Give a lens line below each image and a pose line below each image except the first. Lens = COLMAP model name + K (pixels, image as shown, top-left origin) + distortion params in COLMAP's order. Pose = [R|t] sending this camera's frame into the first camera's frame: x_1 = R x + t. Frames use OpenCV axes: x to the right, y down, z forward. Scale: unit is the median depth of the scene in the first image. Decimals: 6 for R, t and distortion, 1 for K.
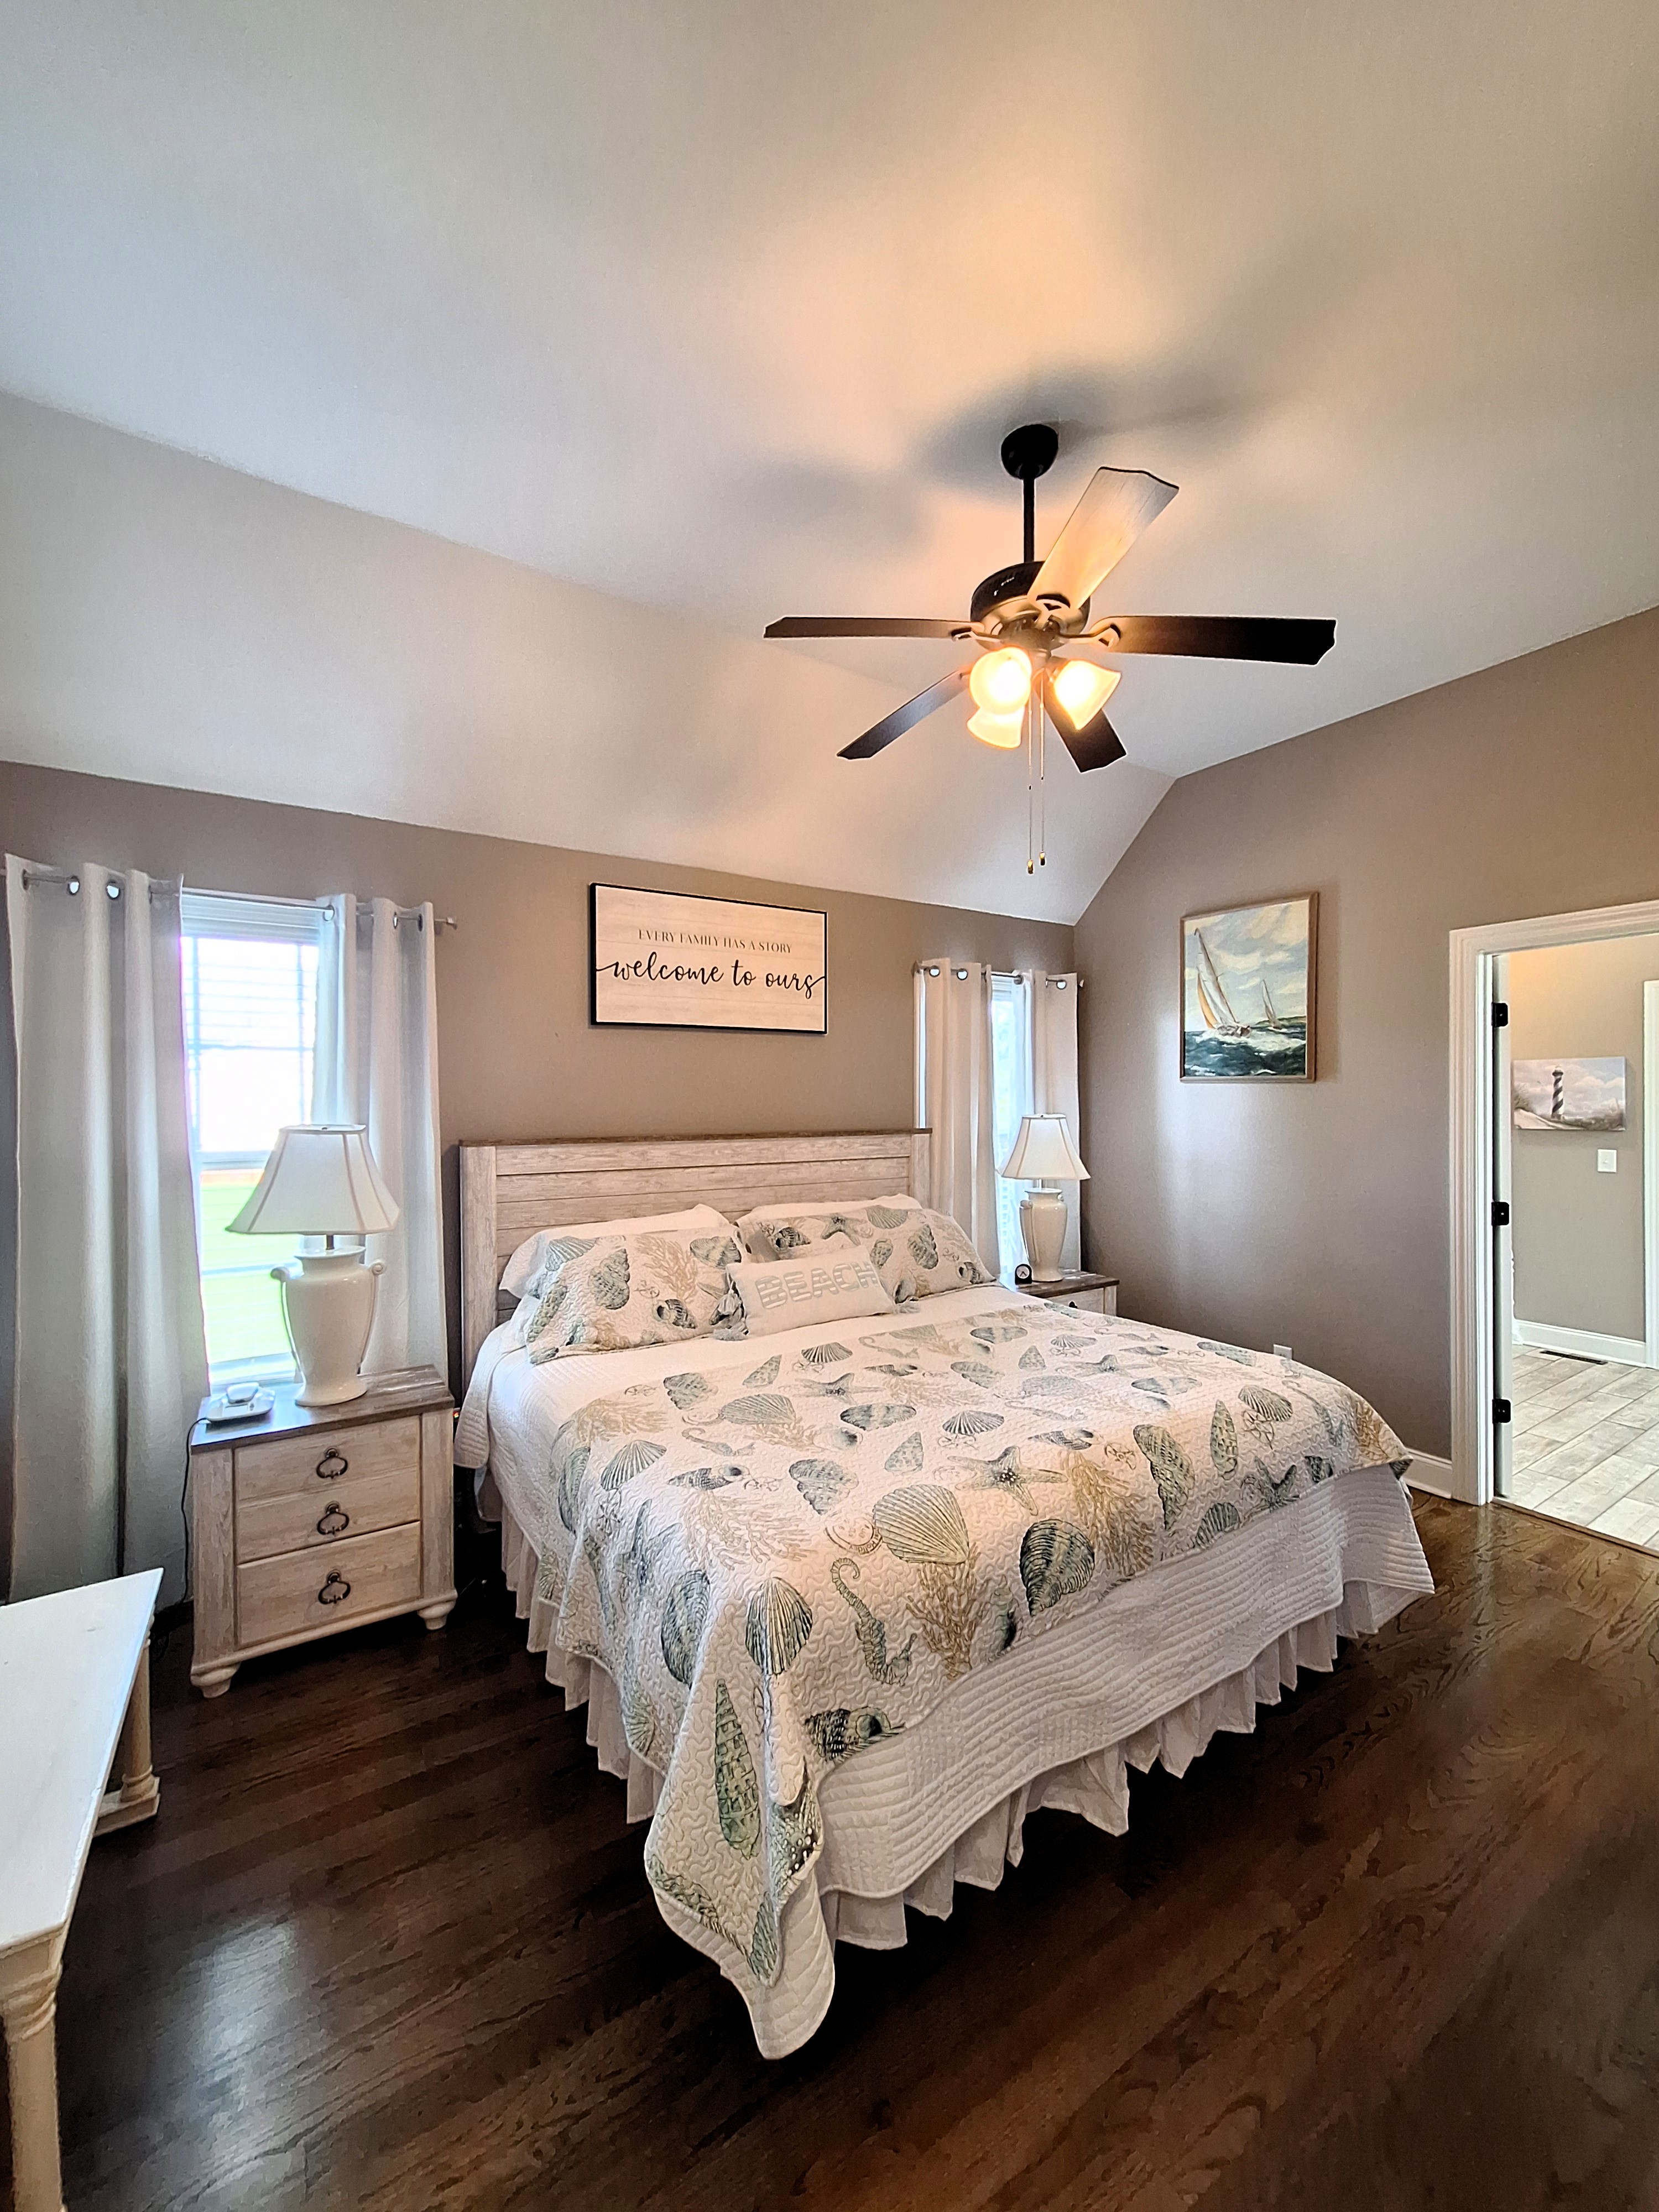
lens RADIAL K [[857.9, 0, 835.2], [0, 857.9, 1110.8], [0, 0, 1]] dist [-0.001575, 0.000396]
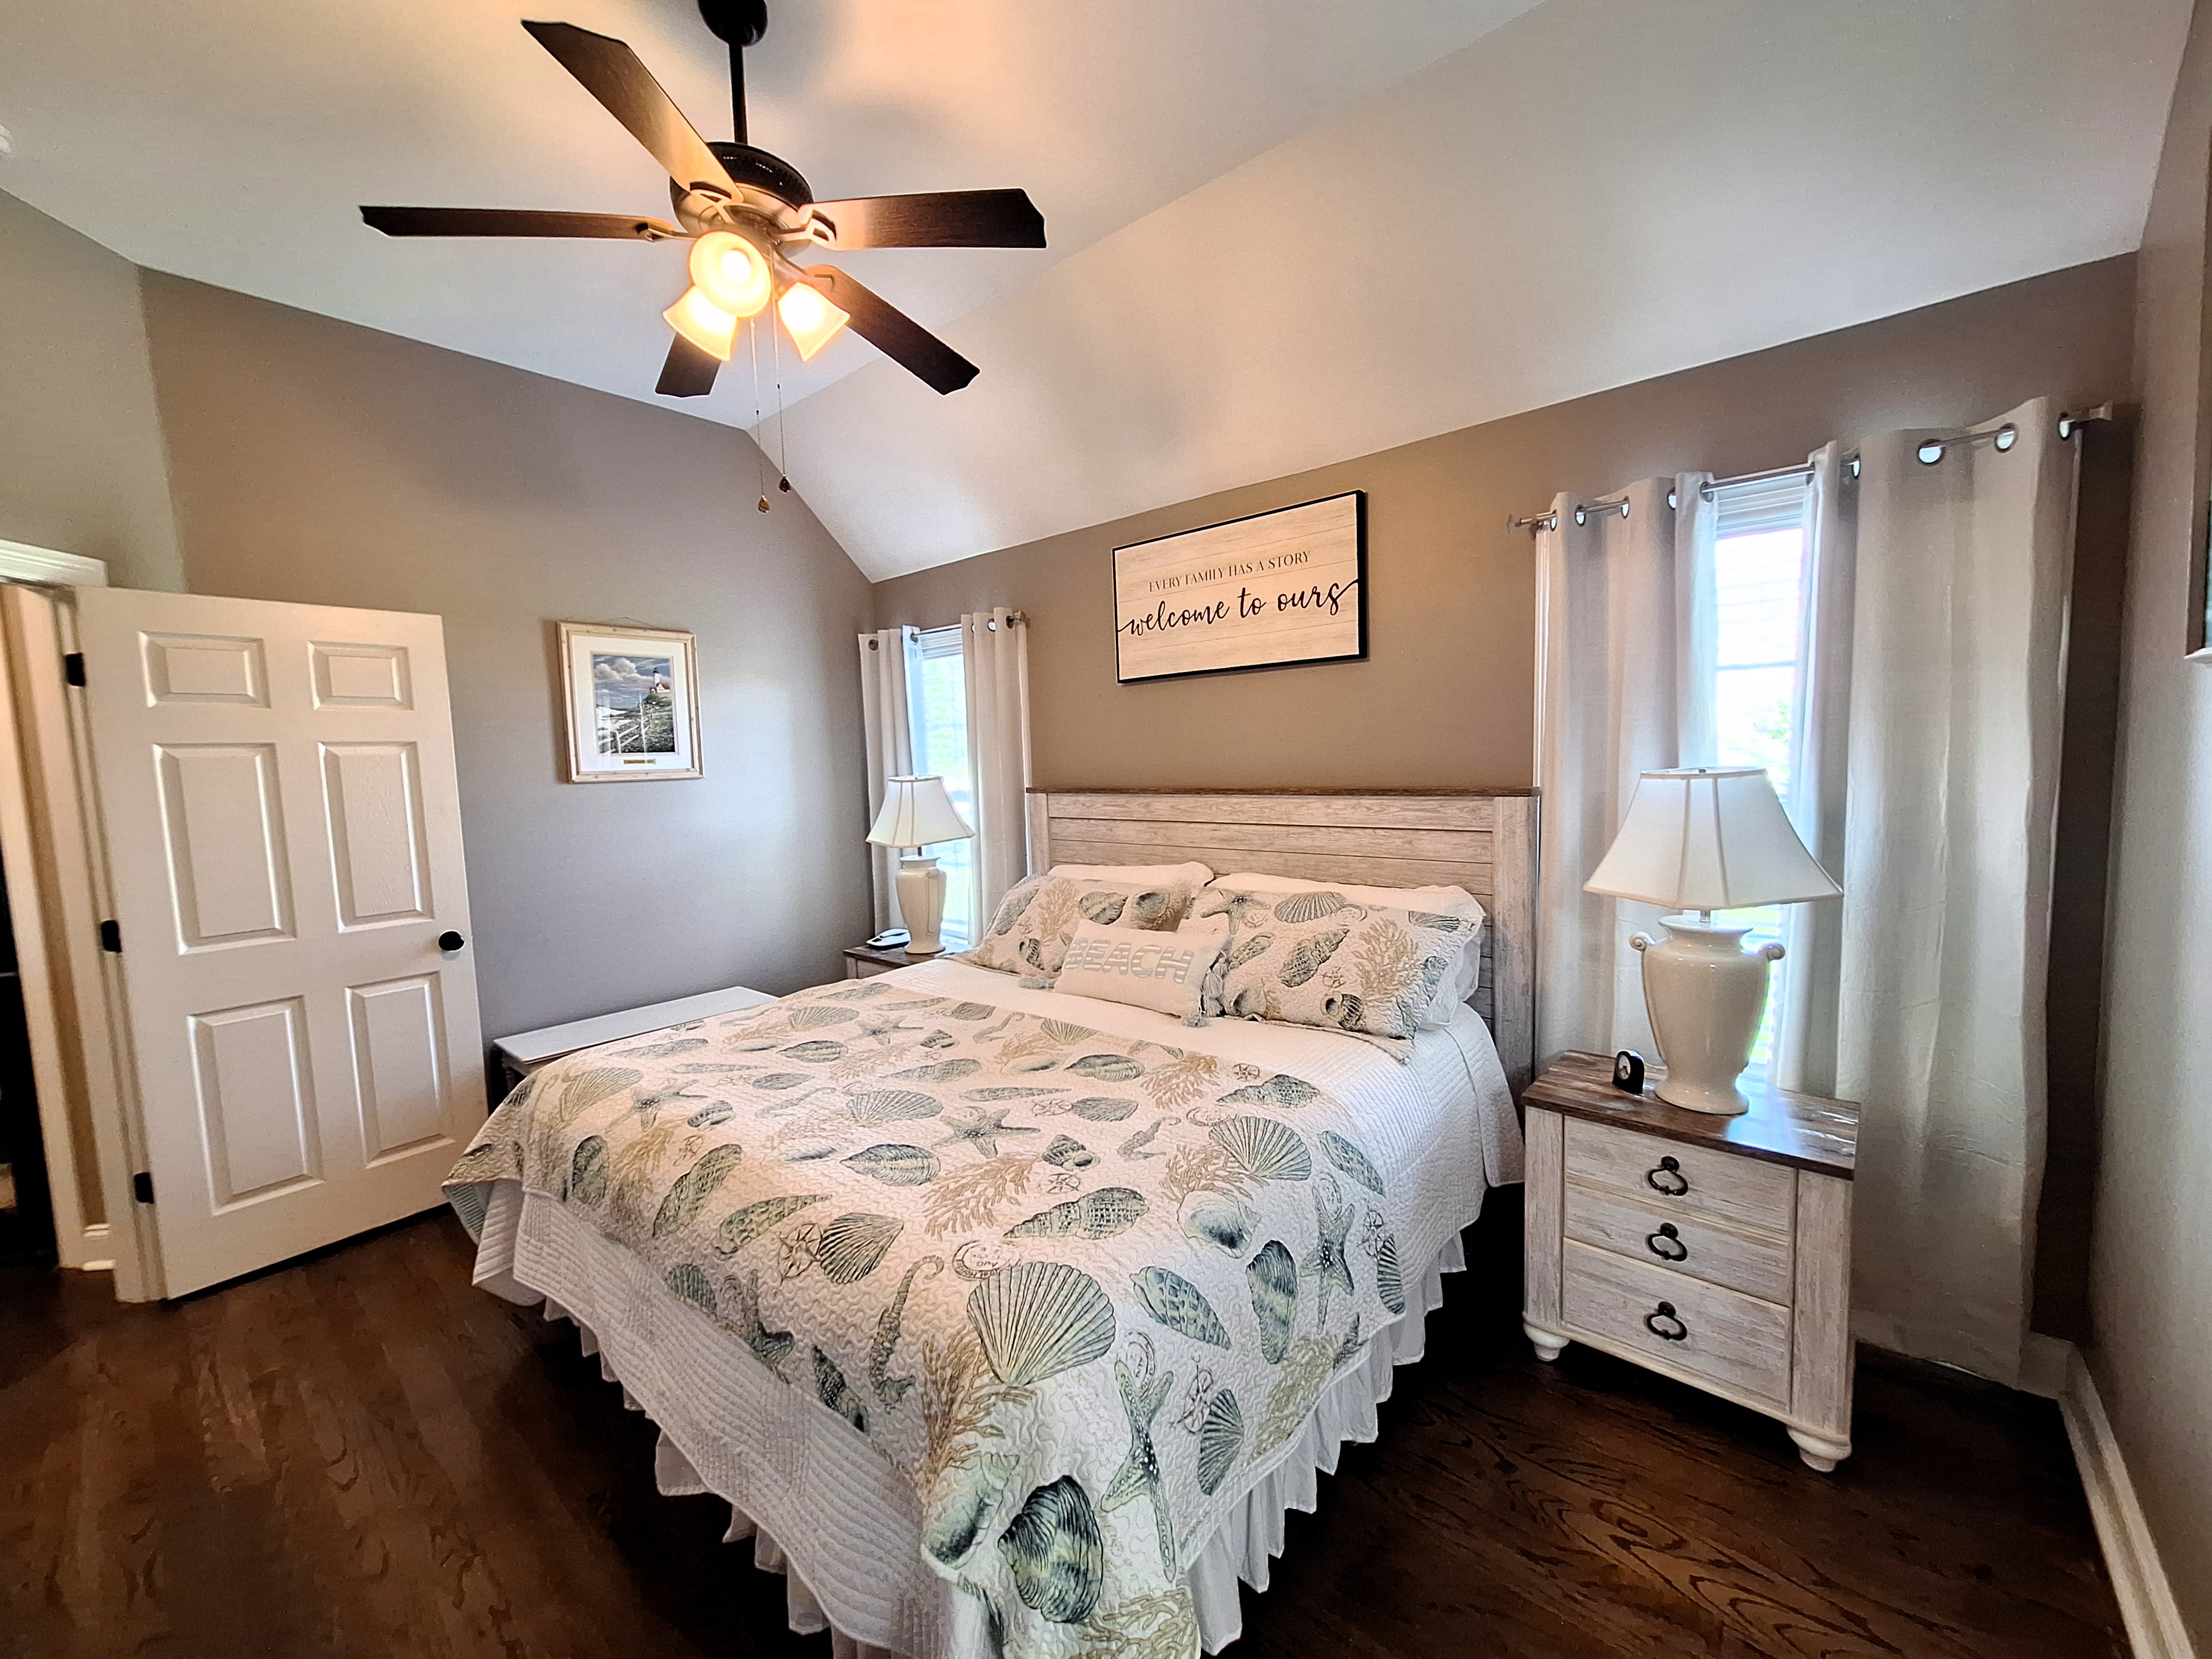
lens RADIAL K [[857.9, 0, 1101.5], [0, 857.9, 819.8], [0, 0, 1]] dist [-0.001575, 0.000396]
pose [[0.287392, 0.067585, -0.955426, 0.745235], [0.018529, 0.996928, 0.076095, -0.011970], [0.957634, -0.039572, 0.285257, 0.657935]]
